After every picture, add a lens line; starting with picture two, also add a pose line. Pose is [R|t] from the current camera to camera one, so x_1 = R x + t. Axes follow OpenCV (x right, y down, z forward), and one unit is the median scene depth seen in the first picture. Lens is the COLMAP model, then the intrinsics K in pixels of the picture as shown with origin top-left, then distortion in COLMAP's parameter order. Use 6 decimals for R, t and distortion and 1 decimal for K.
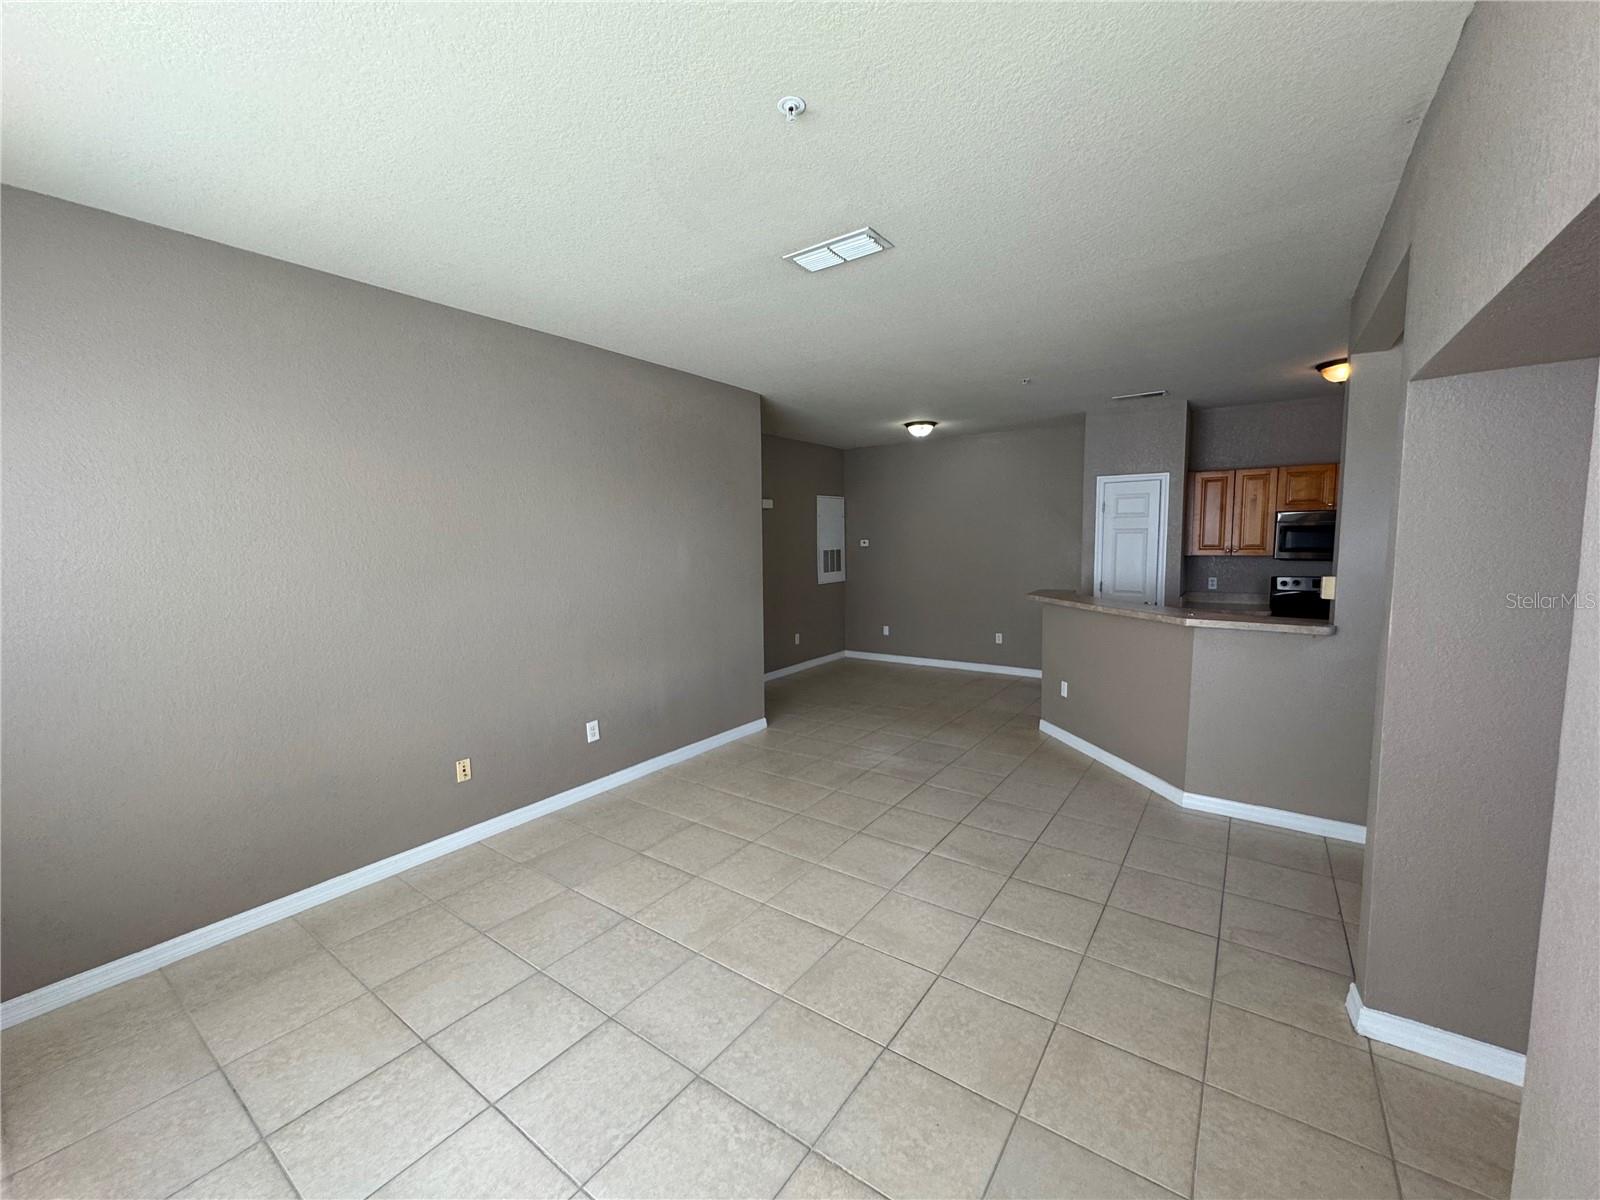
lens RADIAL K [[639.4, 0, 802.8], [0, 639.4, 606.9], [0, 0, 1]] dist [0.000215, -0.000729]
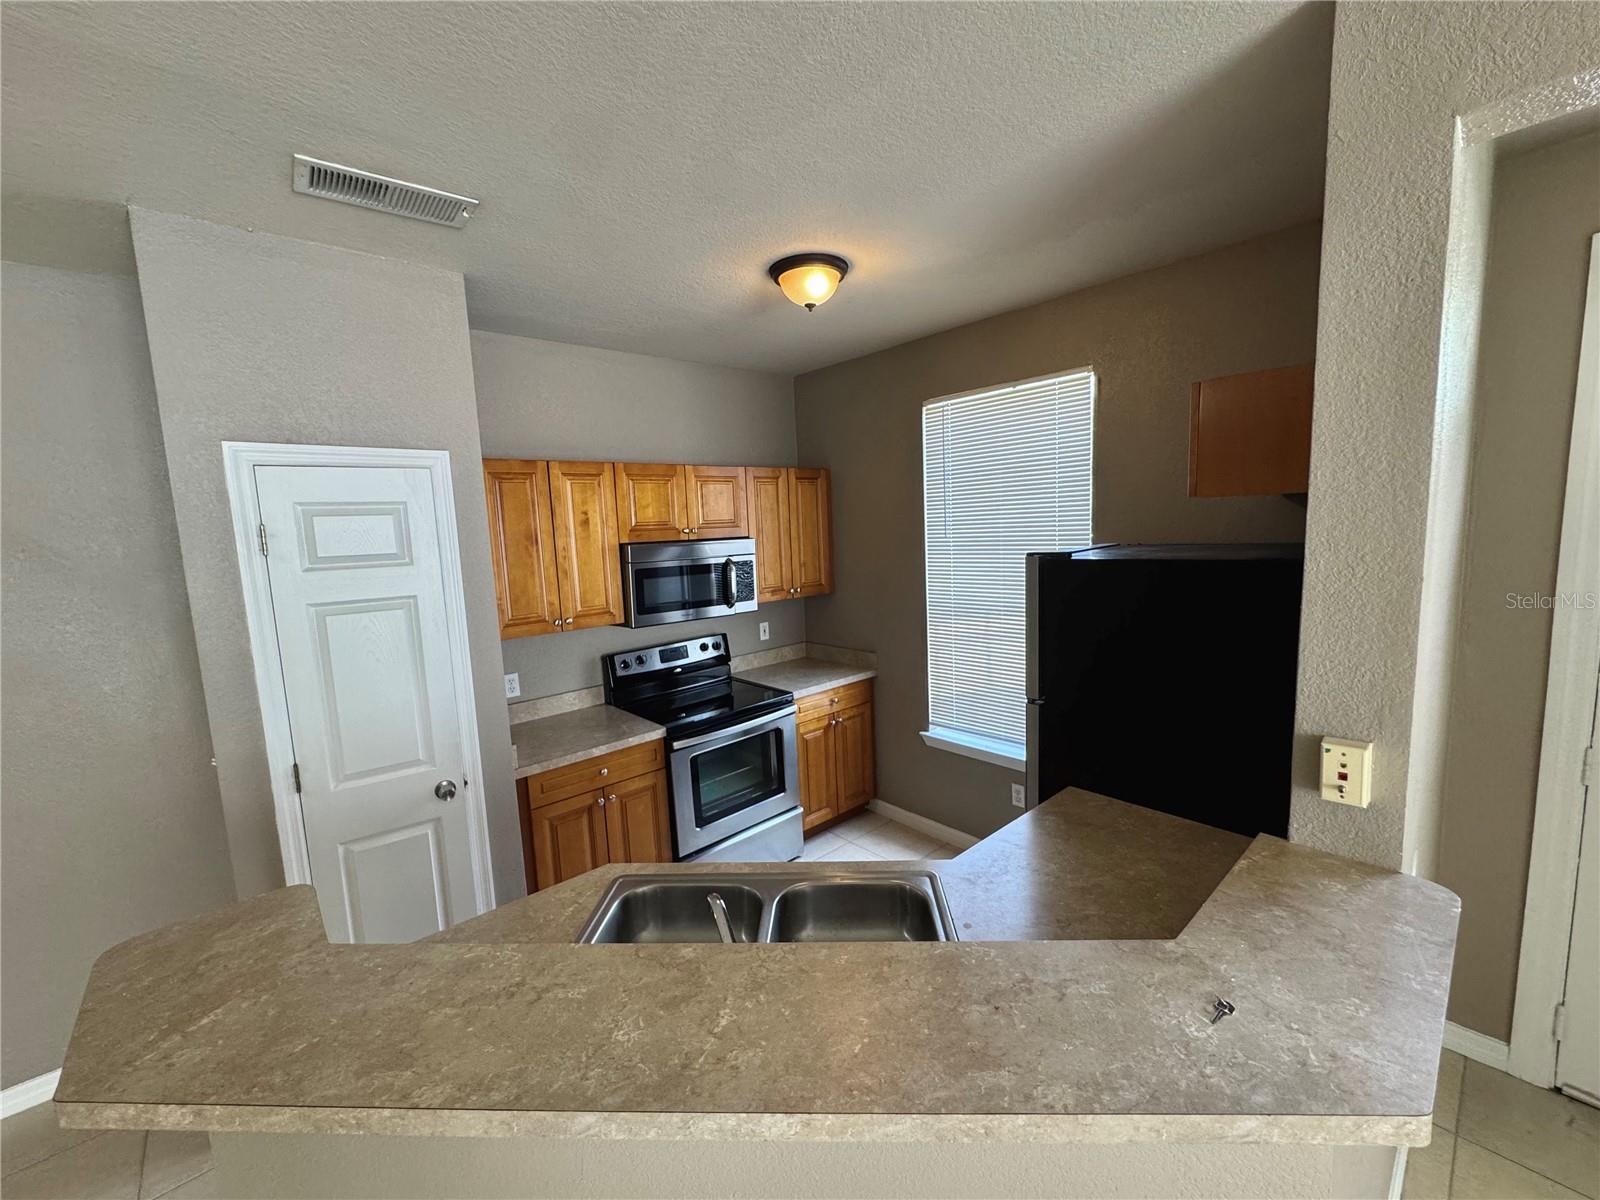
lens RADIAL K [[639.4, 0, 799.4], [0, 639.4, 593.7], [0, 0, 1]] dist [0.000215, -0.000729]
pose [[0.223871, -0.101112, 0.969360, 0.439540], [0.142486, 0.987313, 0.070078, -0.229893], [-0.964147, 0.122432, 0.235437, 1.357751]]
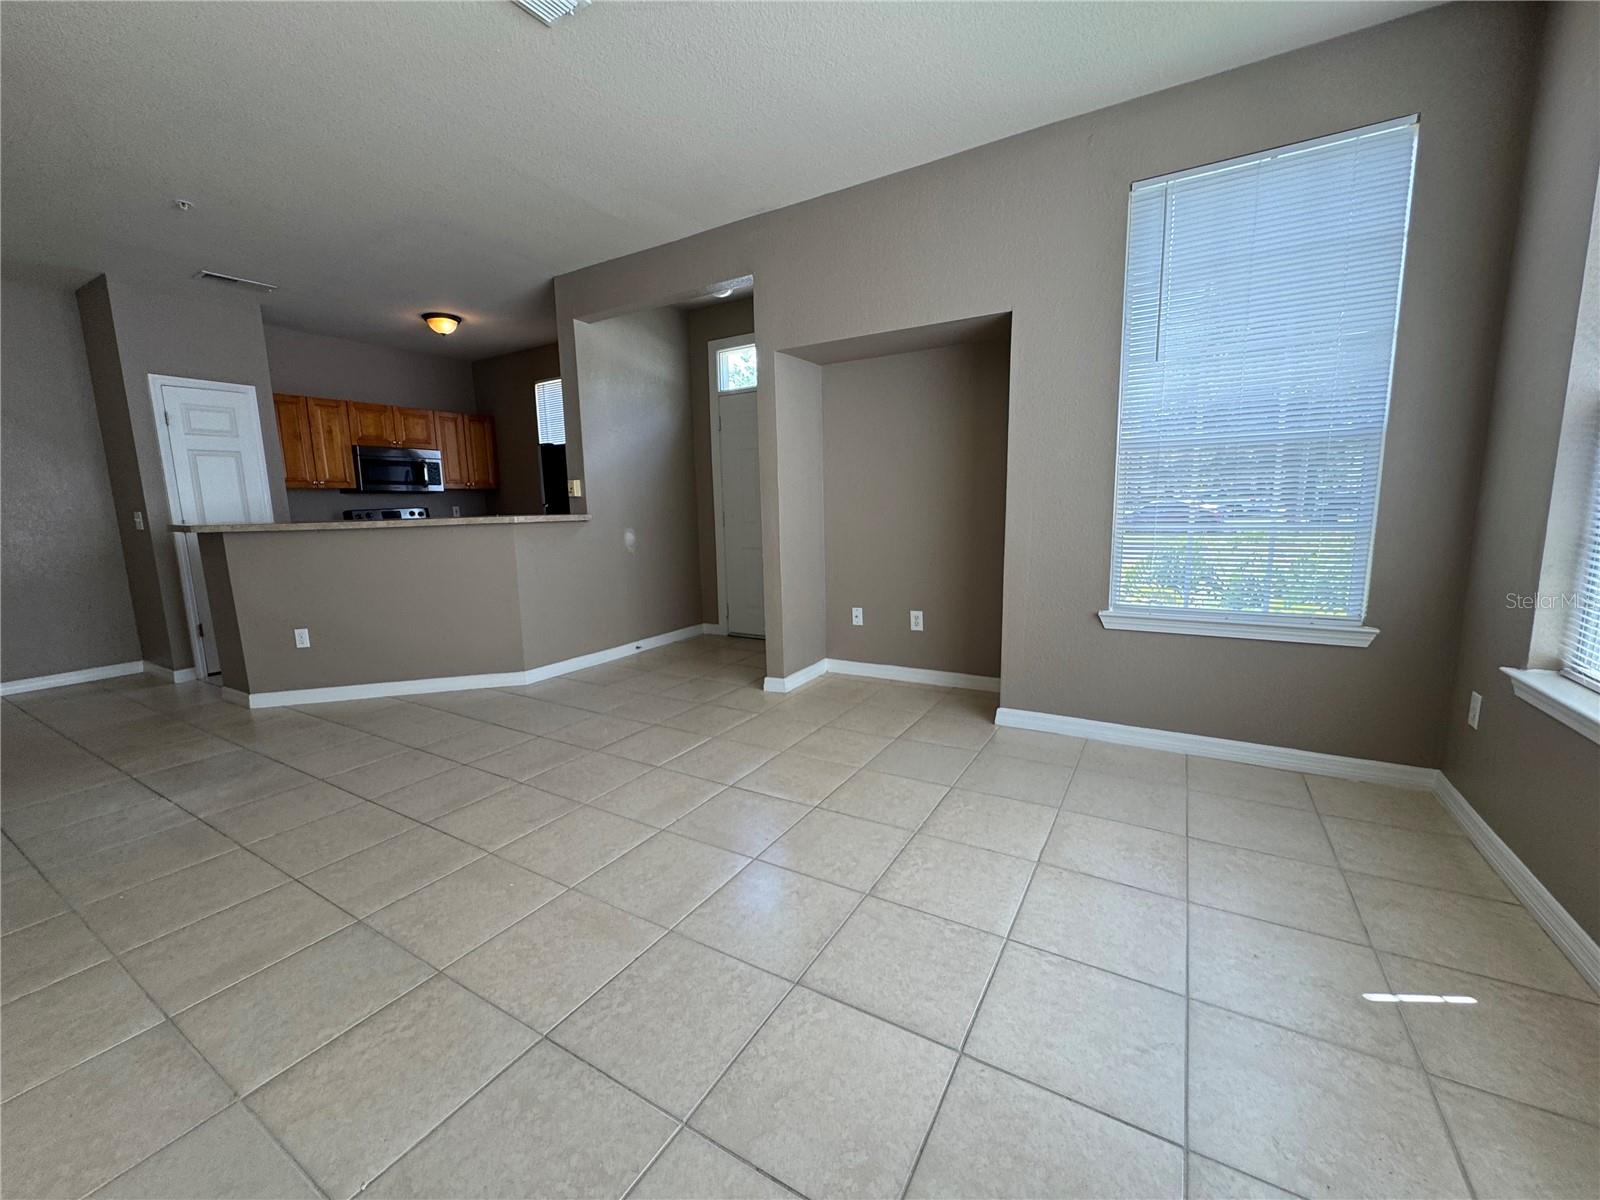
lens RADIAL K [[639.4, 0, 801.9], [0, 639.4, 594.1], [0, 0, 1]] dist [0.000215, -0.000729]
pose [[-0.082020, -0.126012, 0.988632, -0.700946], [0.130622, 0.982059, 0.136011, 0.079013], [-0.988034, 0.140293, -0.064089, 0.710699]]
